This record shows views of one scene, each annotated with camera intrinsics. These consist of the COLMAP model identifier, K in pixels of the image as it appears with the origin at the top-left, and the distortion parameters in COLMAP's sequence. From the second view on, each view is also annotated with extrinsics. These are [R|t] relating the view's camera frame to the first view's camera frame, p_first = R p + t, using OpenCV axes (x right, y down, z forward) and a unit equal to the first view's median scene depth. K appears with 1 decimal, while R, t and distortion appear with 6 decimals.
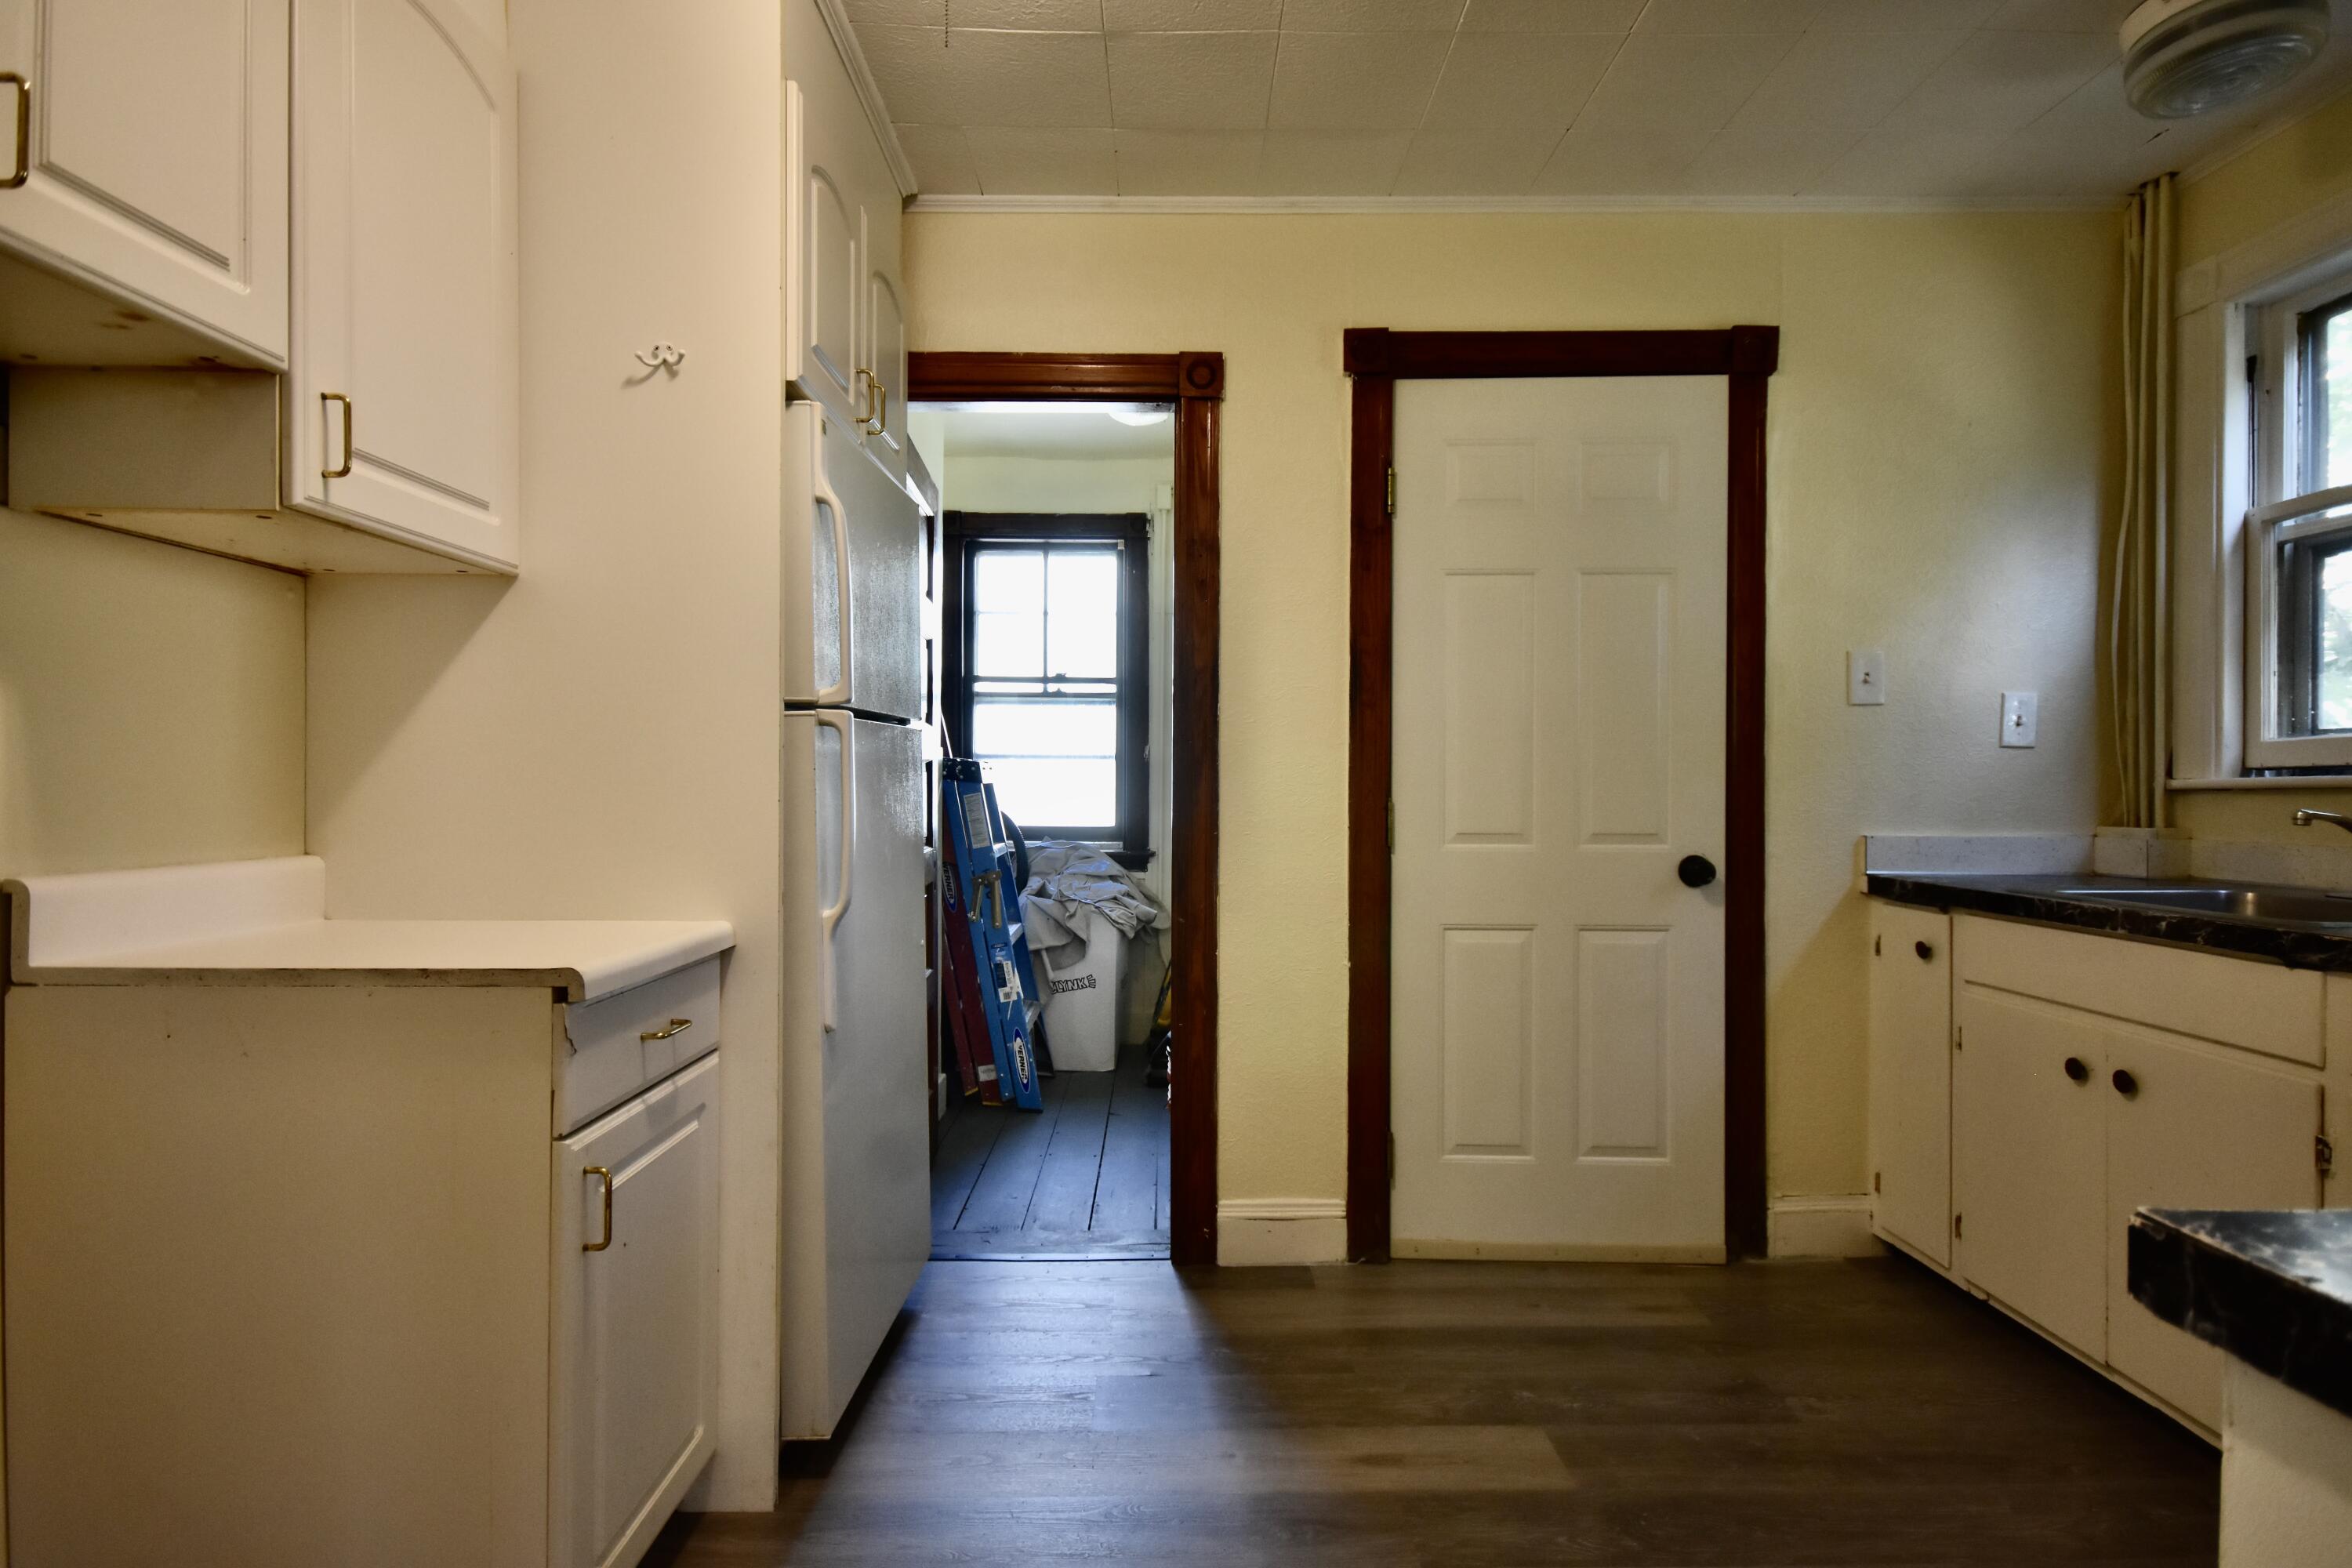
lens RADIAL K [[1185.5, 0, 1170.7], [0, 1185.5, 784.5], [0, 0, 1]] dist [-0.002503, -0.000839]
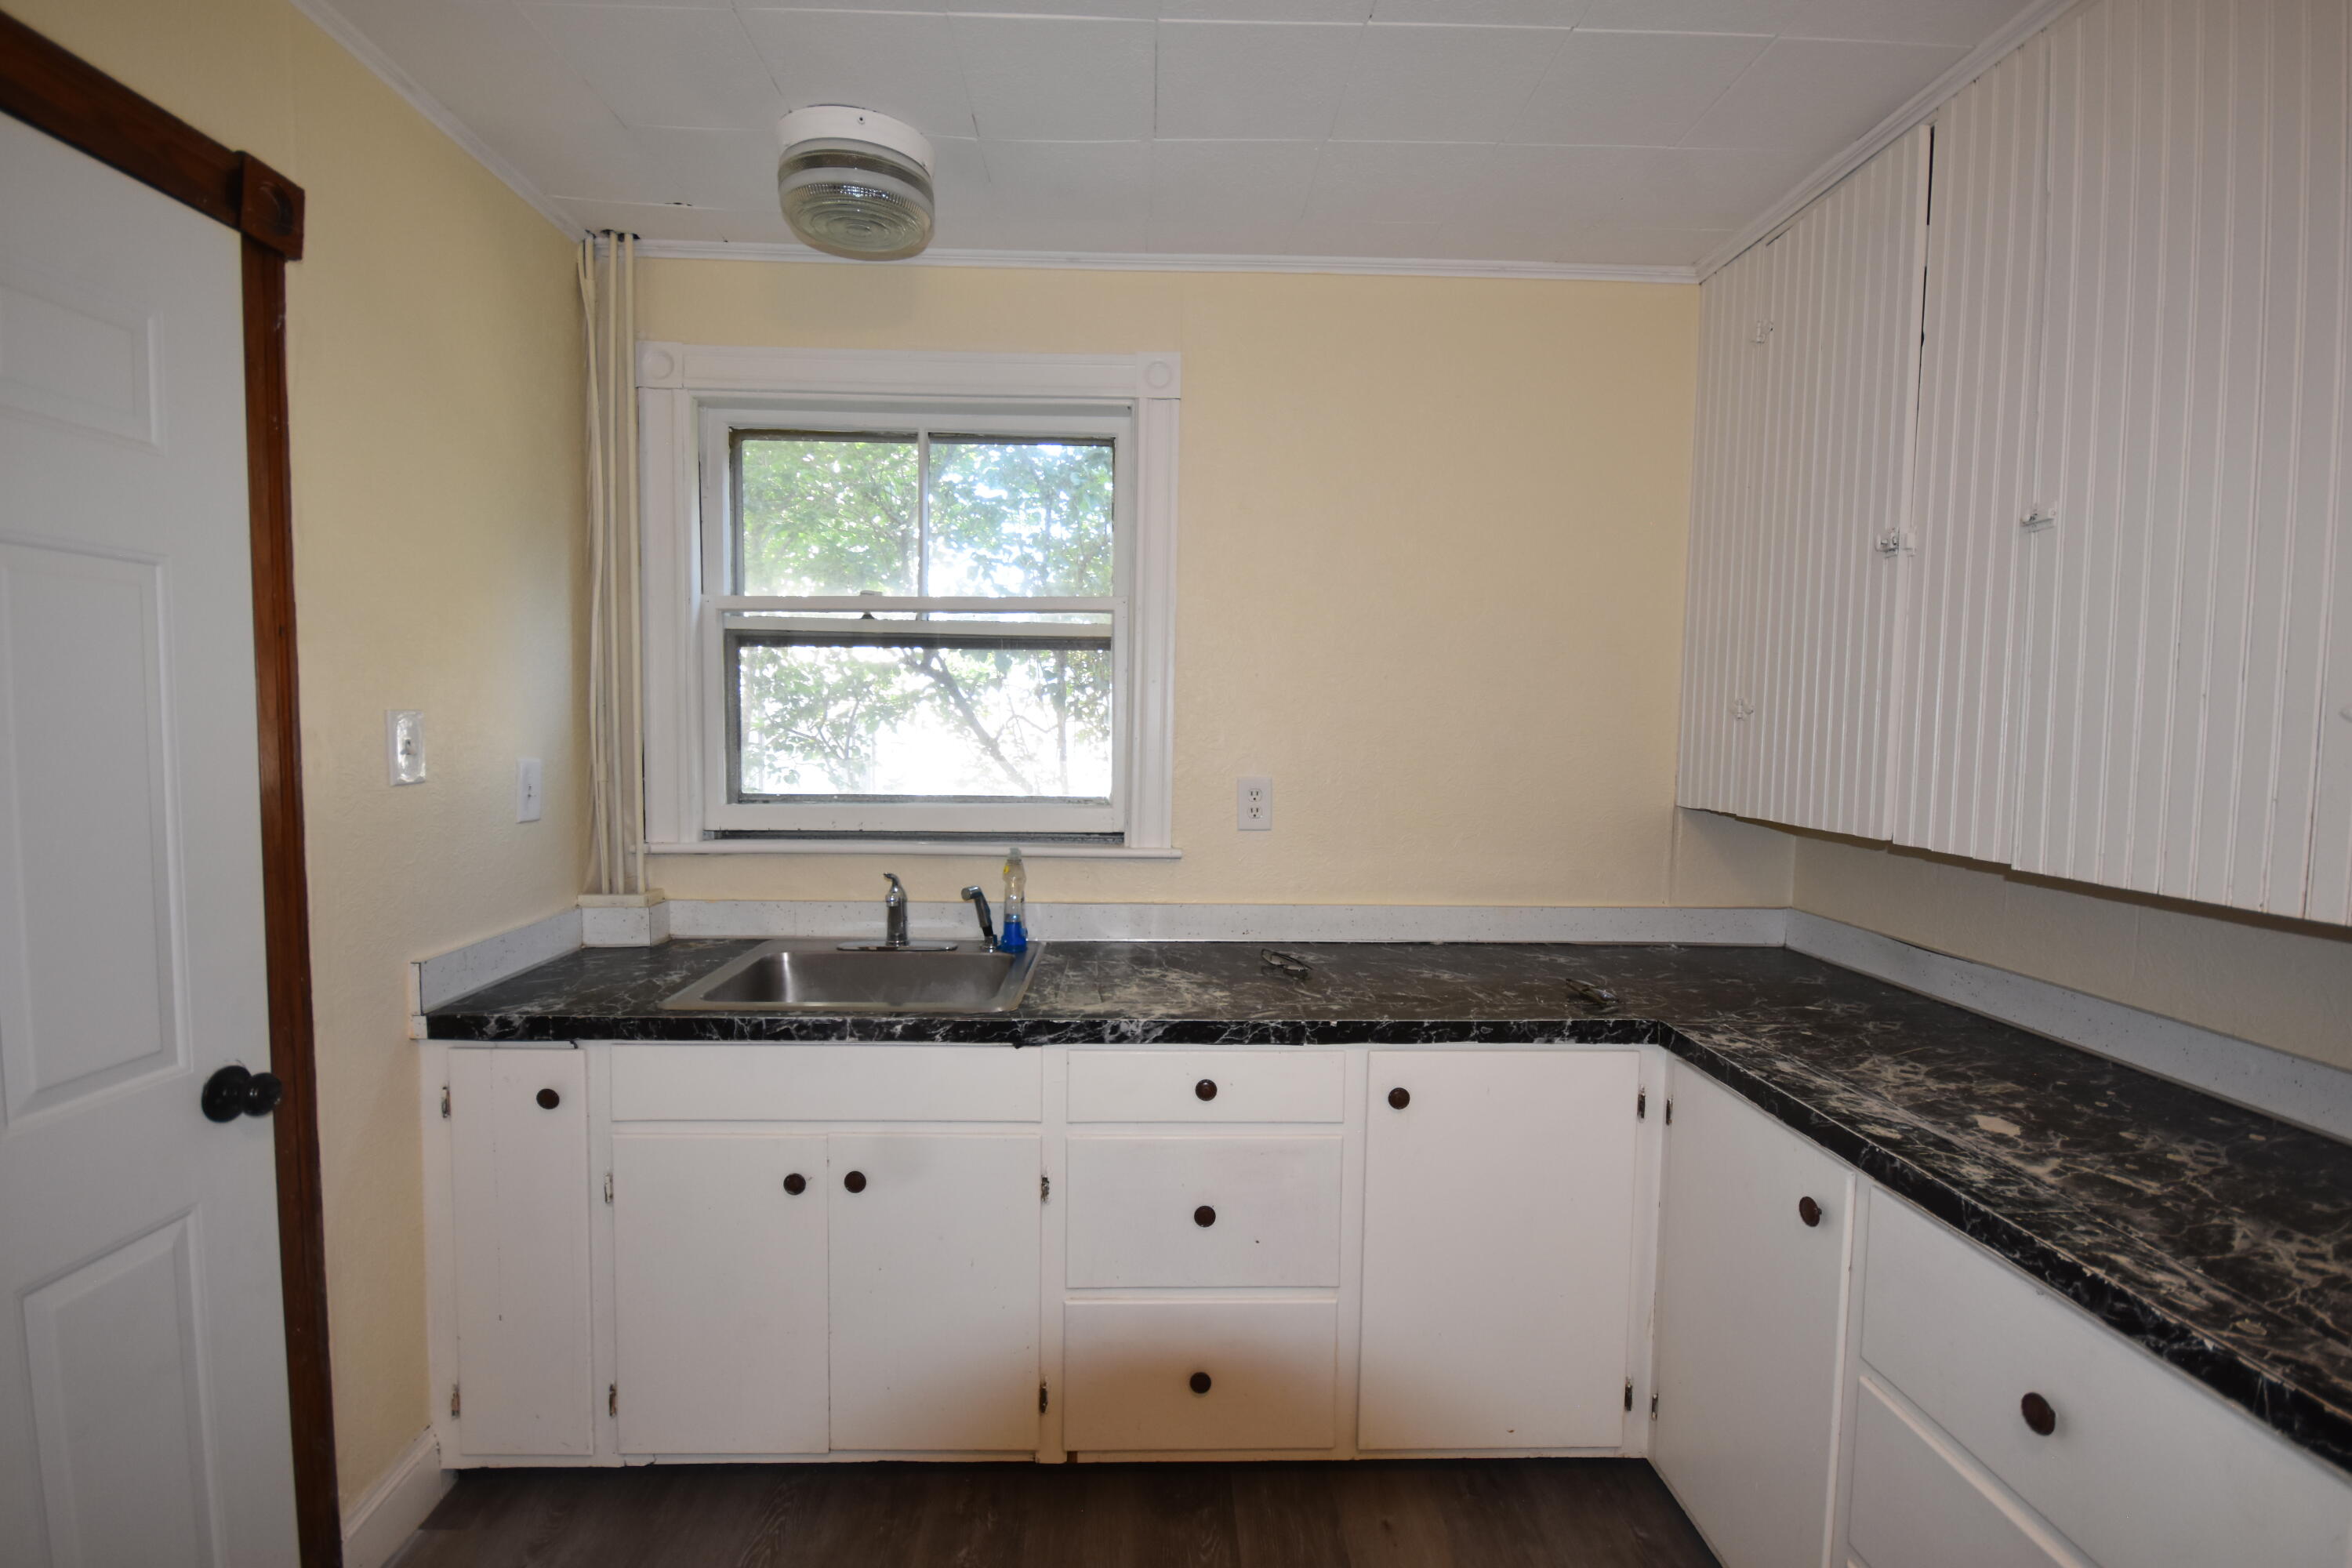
lens RADIAL K [[1044.3, 0, 1174.8], [0, 1044.3, 788.2], [0, 0, 1]] dist [-0.000360, -0.000160]
pose [[-0.030738, -0.065869, 0.997355, -0.071308], [-0.017697, 0.997706, 0.065347, -0.119106], [-0.999371, -0.015642, -0.031833, 0.567491]]
